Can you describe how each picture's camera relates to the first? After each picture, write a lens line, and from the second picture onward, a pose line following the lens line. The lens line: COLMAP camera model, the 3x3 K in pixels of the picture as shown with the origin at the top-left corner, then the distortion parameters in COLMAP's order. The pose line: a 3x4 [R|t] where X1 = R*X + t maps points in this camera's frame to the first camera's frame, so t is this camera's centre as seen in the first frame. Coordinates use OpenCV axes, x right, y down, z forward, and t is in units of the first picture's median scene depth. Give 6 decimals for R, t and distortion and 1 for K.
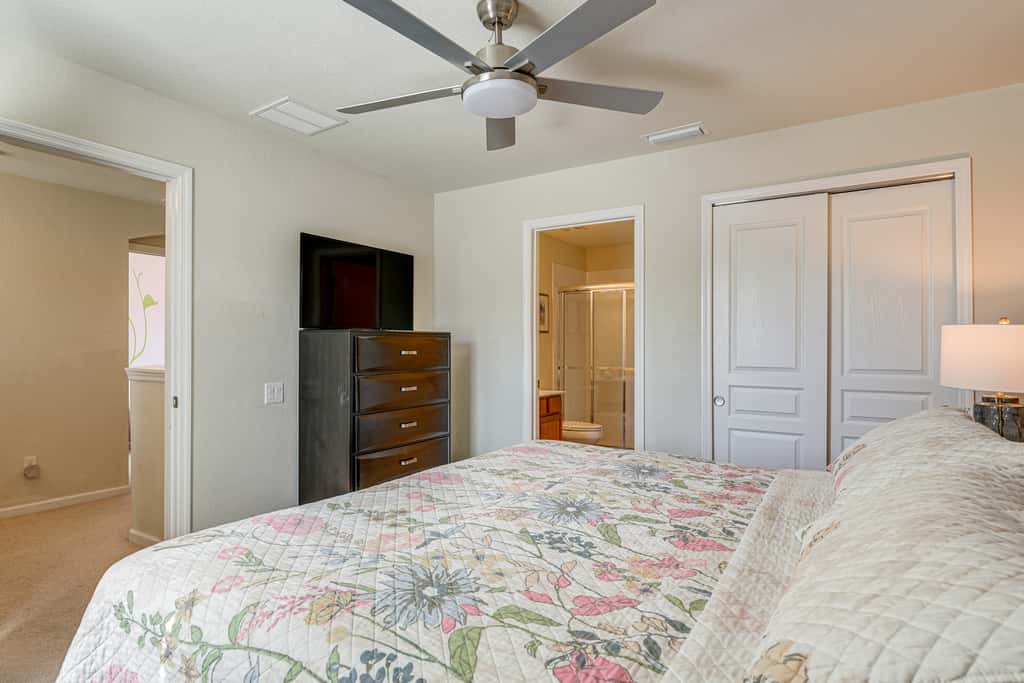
lens RADIAL K [[541.8, 0, 512.0], [0, 541.8, 341.5], [0, 0, 1]] dist [0.000017, 0.000324]
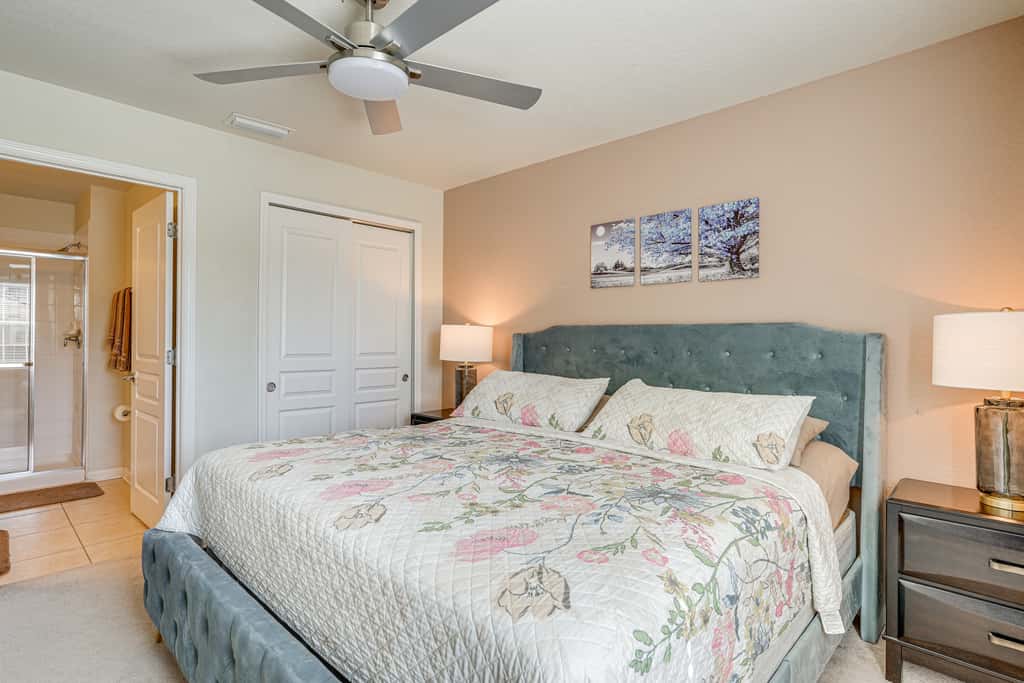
lens RADIAL K [[516.1, 0, 483.6], [0, 516.1, 338.7], [0, 0, 1]] dist [-0.002314, -0.000263]
pose [[0.220760, -0.002798, 0.975324, -1.225506], [-0.014212, 0.999880, 0.006085, 0.002679], [-0.975225, -0.015204, 0.220693, 0.843642]]
